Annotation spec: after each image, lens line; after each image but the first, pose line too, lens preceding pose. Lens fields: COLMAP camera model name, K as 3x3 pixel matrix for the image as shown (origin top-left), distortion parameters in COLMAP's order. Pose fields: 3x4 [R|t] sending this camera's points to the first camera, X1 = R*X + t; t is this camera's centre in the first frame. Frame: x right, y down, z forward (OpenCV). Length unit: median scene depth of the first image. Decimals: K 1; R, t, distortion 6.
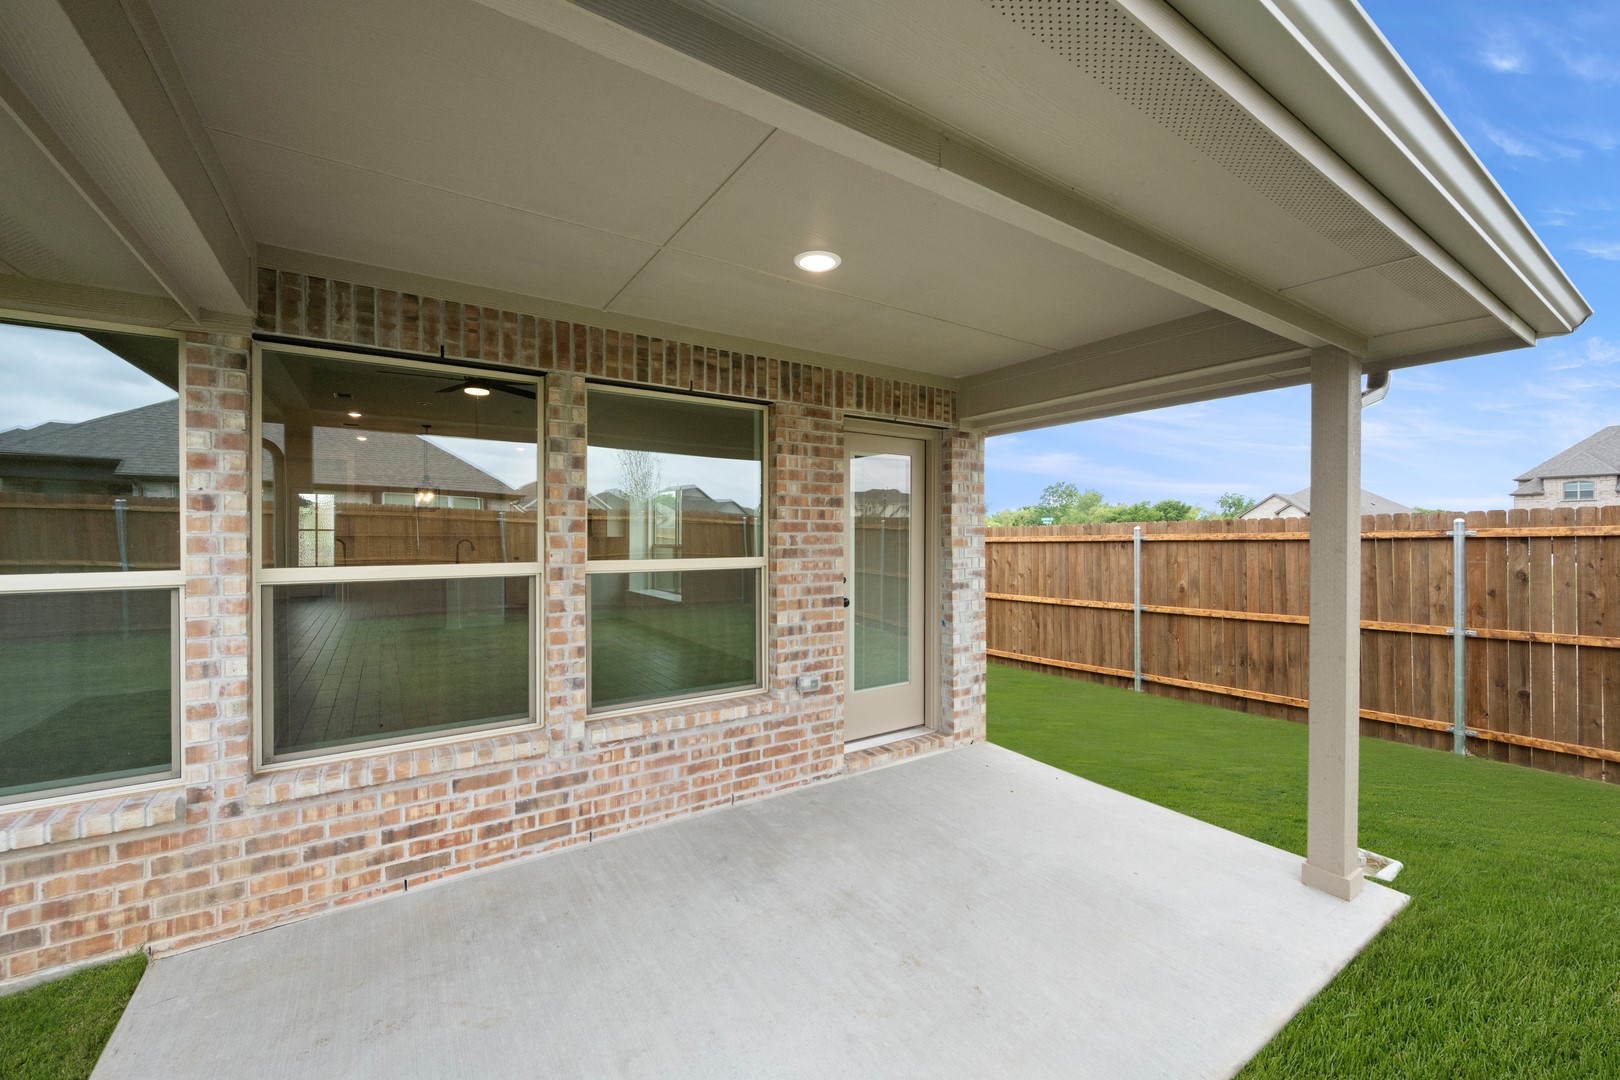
lens RADIAL K [[637.6, 0, 809.1], [0, 637.6, 537.4], [0, 0, 1]] dist [0.001021, -0.000152]
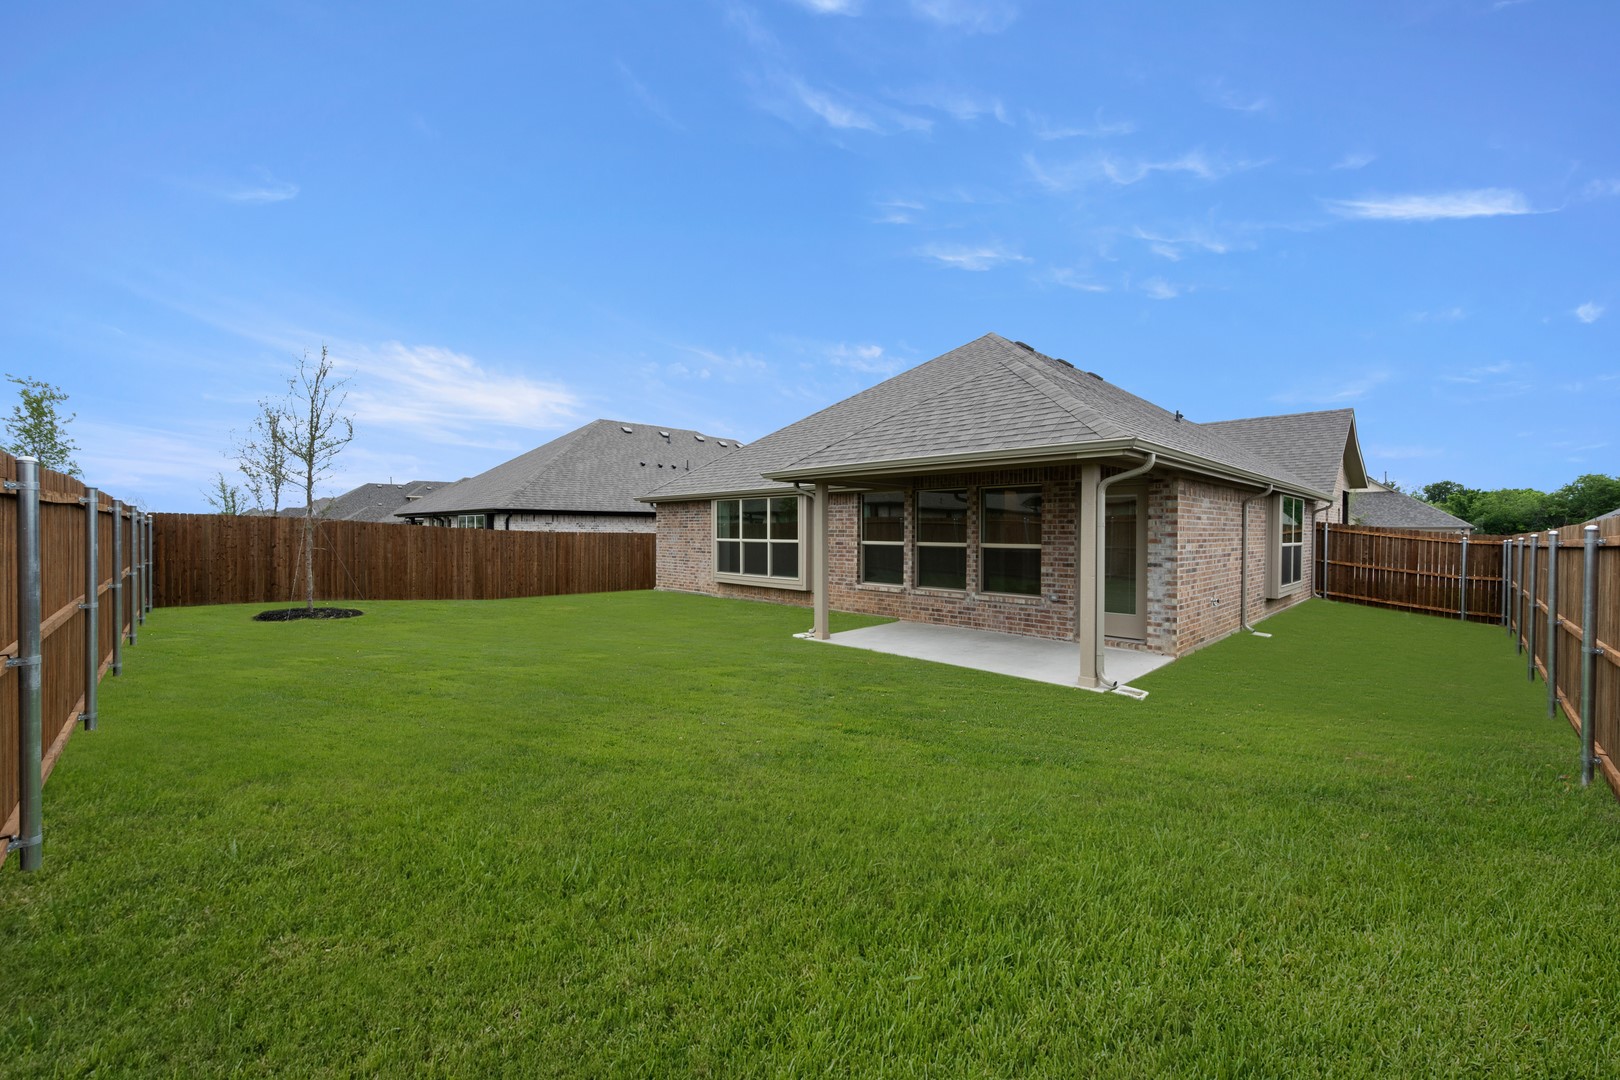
lens RADIAL K [[637.6, 0, 816.9], [0, 637.6, 537.8], [0, 0, 1]] dist [0.001021, -0.000152]
pose [[0.192219, 0.018474, -0.981178, 2.061045], [-0.002616, 0.999829, 0.018313, -0.036066], [0.981349, -0.000954, 0.192234, -0.319071]]
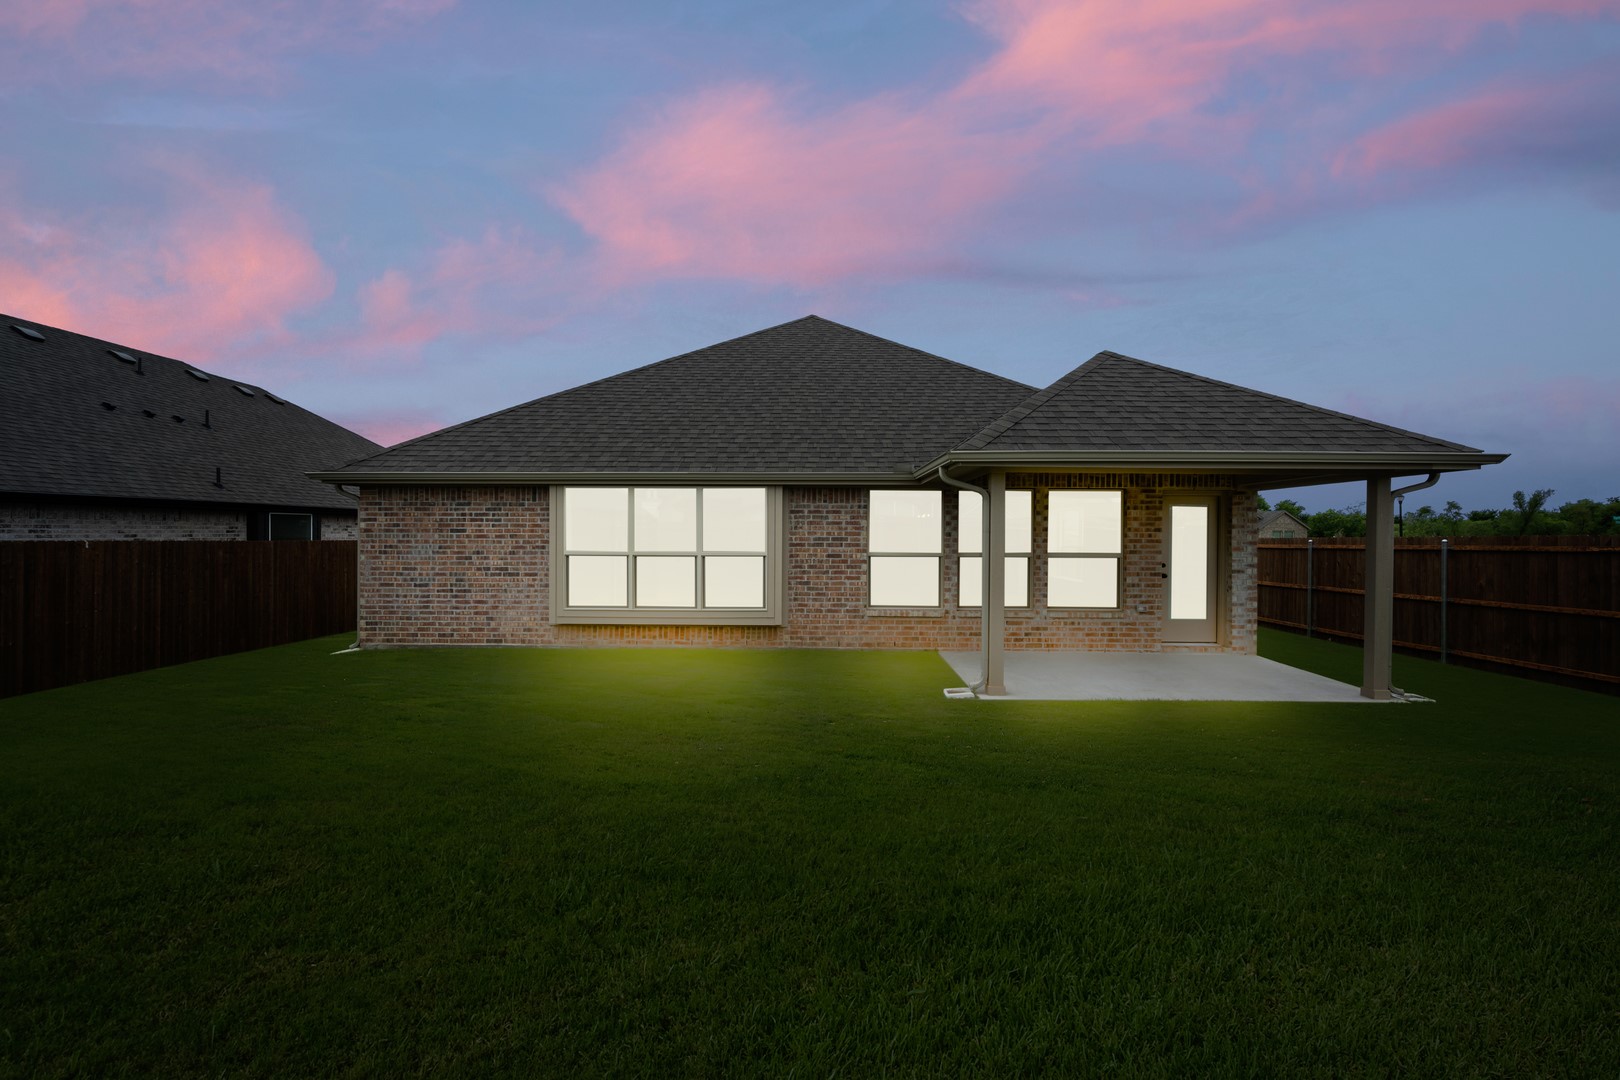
lens RADIAL K [[637.6, 0, 806.9], [0, 637.6, 533.7], [0, 0, 1]] dist [0.001021, -0.000152]
pose [[0.826399, 0.008720, -0.563018, 0.277964], [-0.009270, 0.999955, 0.001881, -0.033836], [0.563009, 0.003665, 0.826443, -1.505372]]
